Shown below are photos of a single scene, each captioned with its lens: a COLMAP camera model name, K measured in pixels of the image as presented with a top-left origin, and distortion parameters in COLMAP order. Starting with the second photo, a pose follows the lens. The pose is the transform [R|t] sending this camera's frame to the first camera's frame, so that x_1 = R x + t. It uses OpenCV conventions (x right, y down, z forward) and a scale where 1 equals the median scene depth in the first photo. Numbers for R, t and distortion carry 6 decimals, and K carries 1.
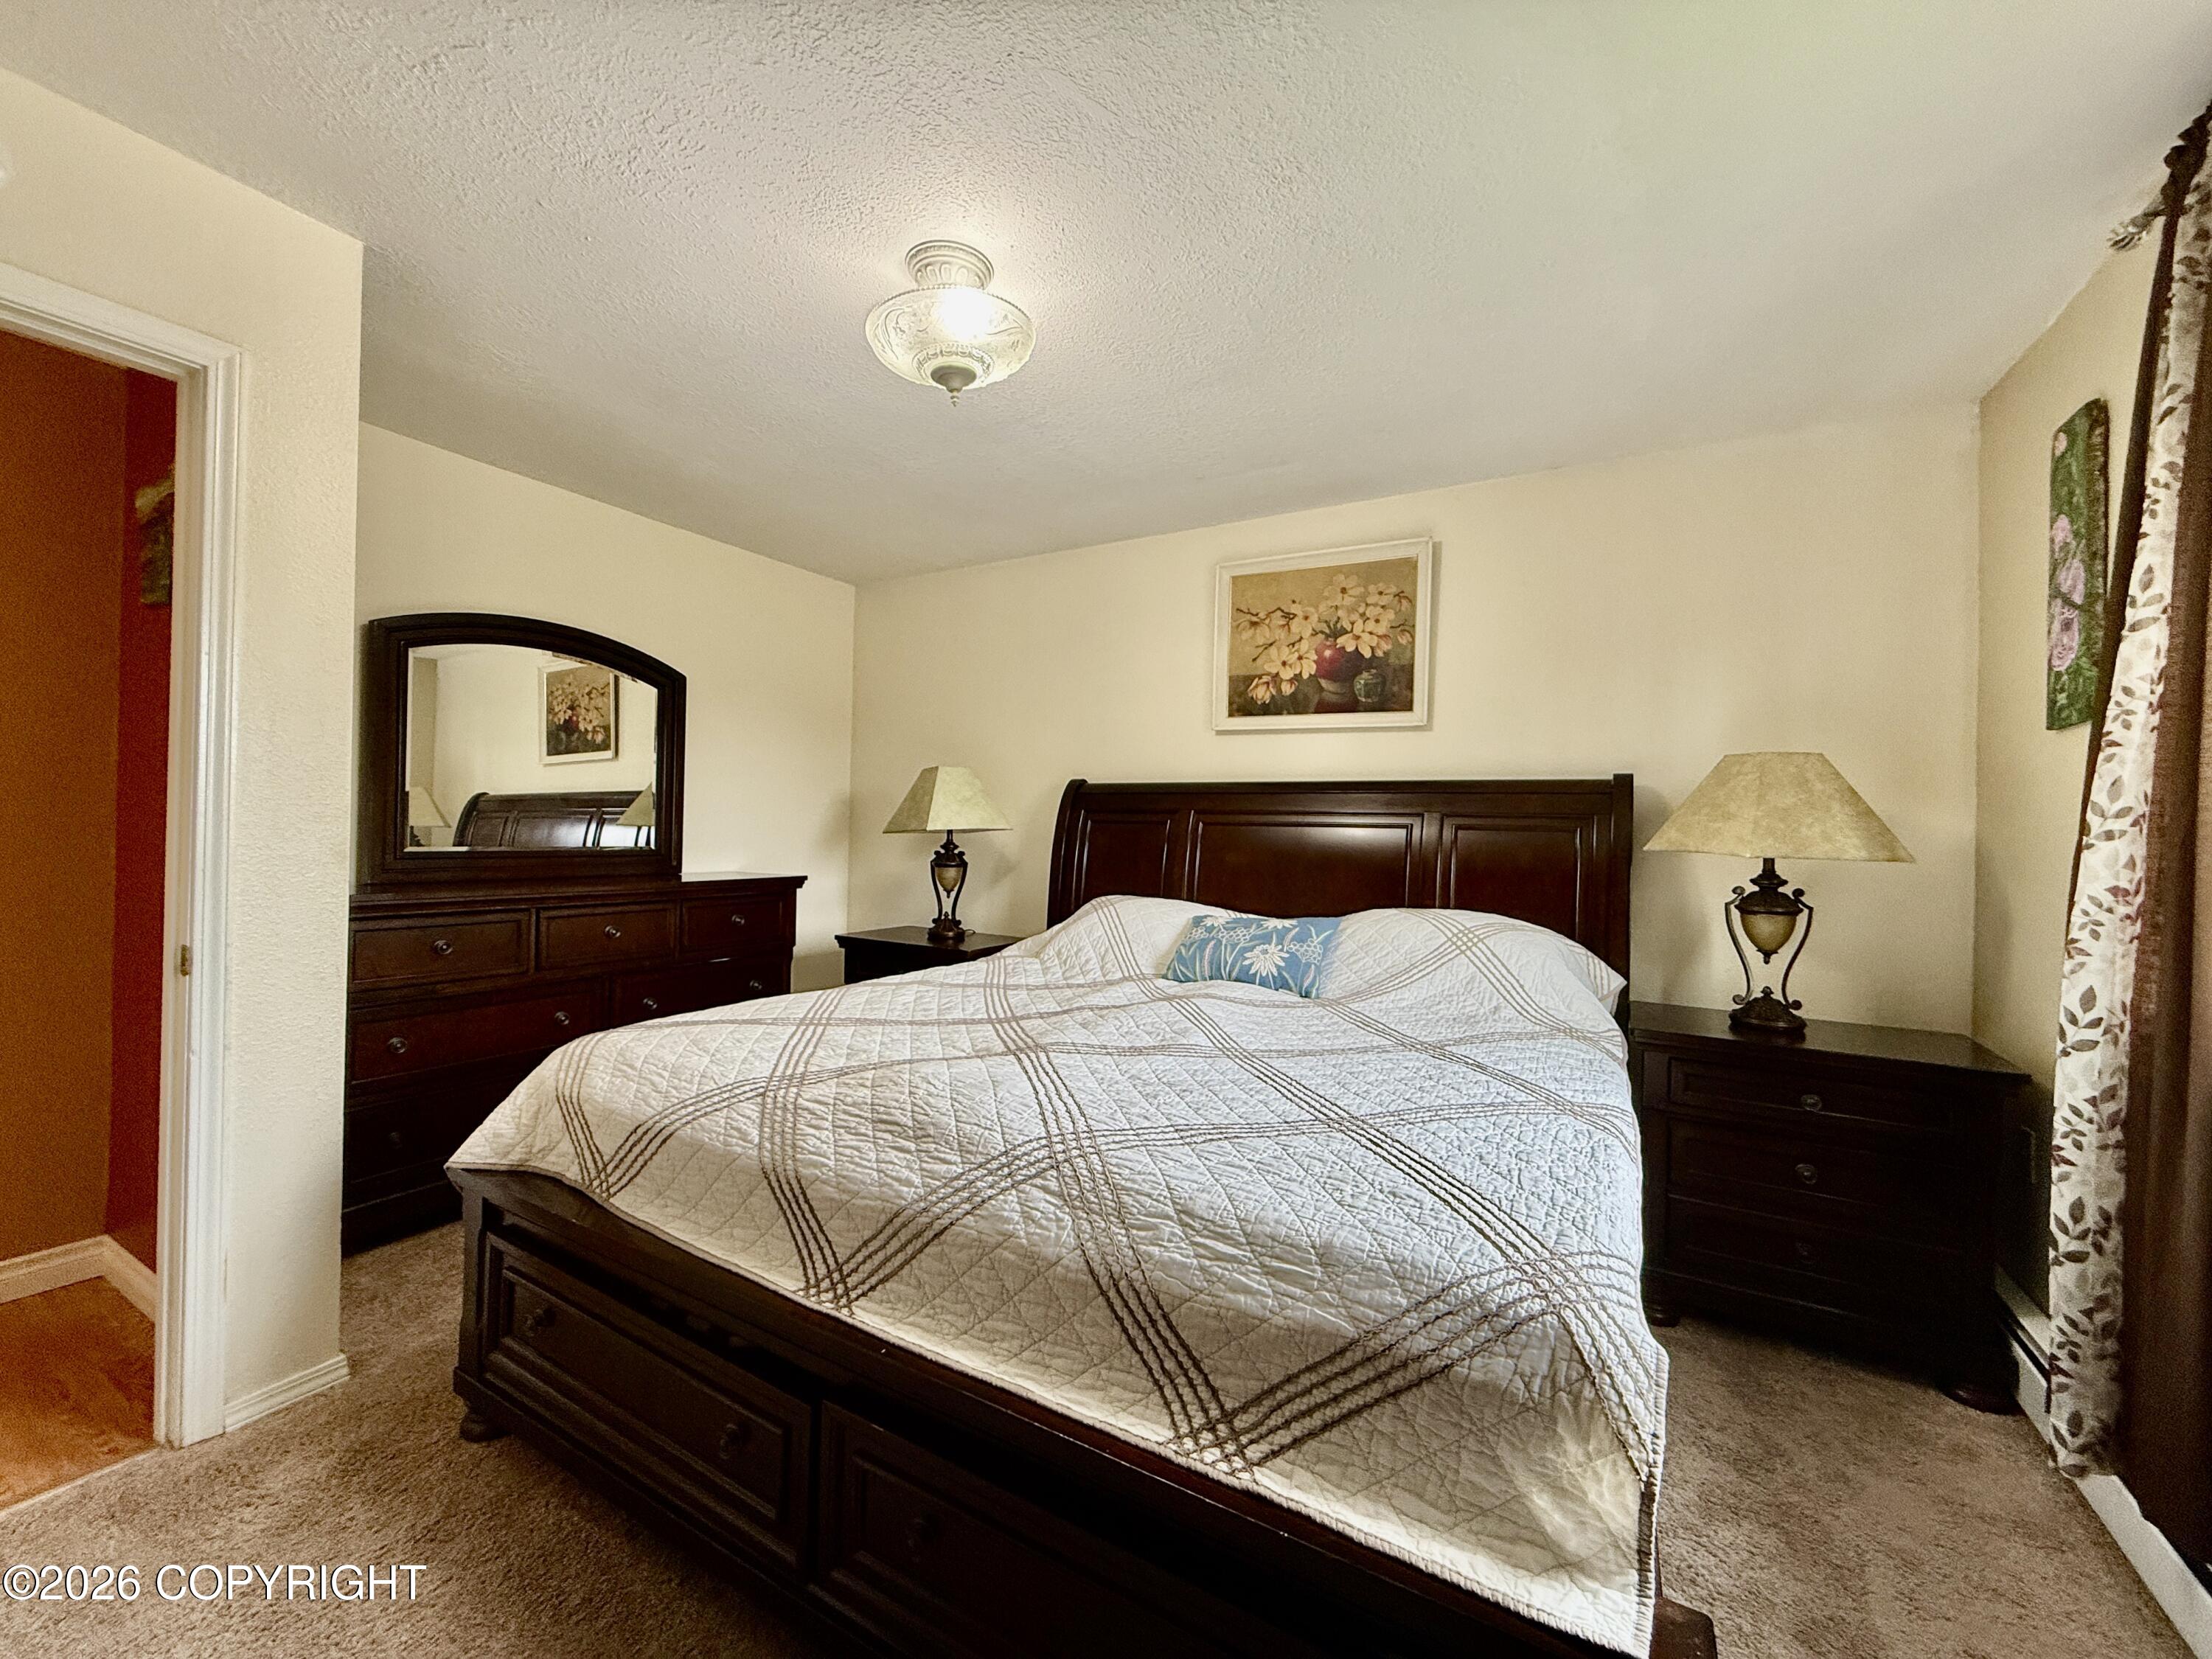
lens RADIAL K [[885.1, 0, 1102.6], [0, 885.1, 827.3], [0, 0, 1]] dist [0.002952, -0.000368]
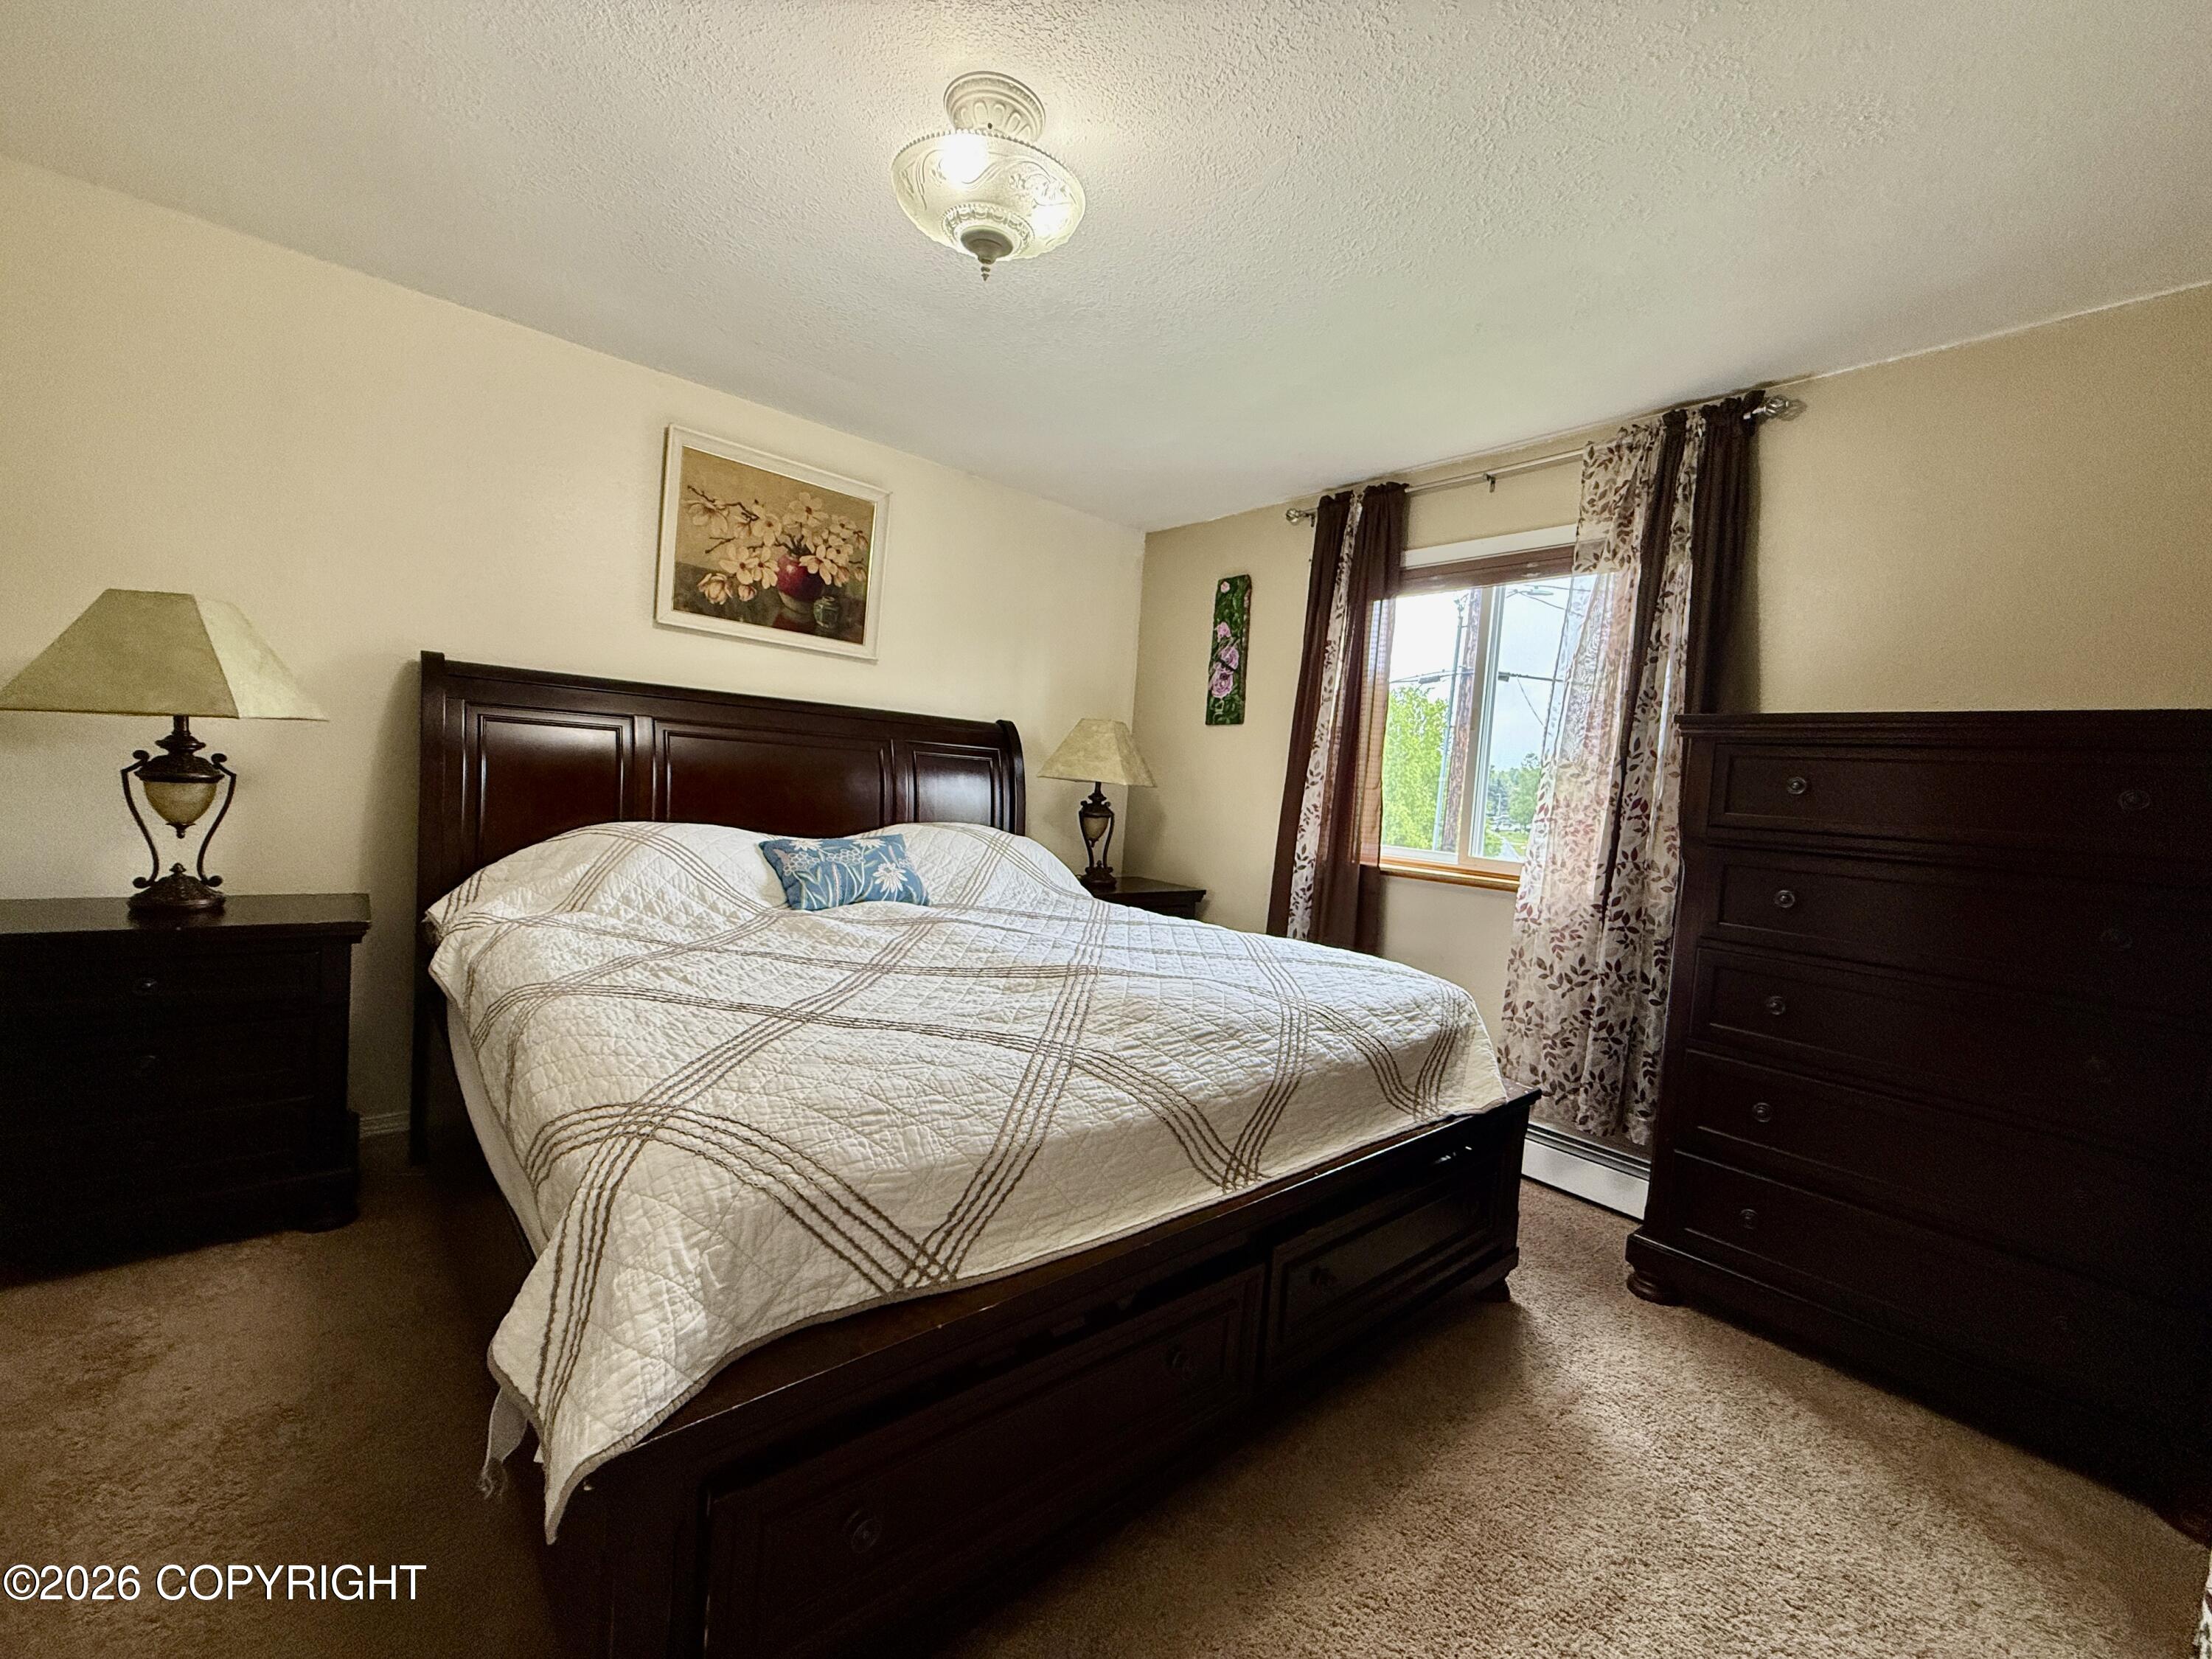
lens RADIAL K [[885.1, 0, 1102.2], [0, 885.1, 829.3], [0, 0, 1]] dist [0.002952, -0.000368]
pose [[0.320309, -0.059866, 0.945420, -0.613528], [-0.068884, 0.993887, 0.086273, -0.016588], [-0.944805, -0.092758, 0.314227, 0.343106]]
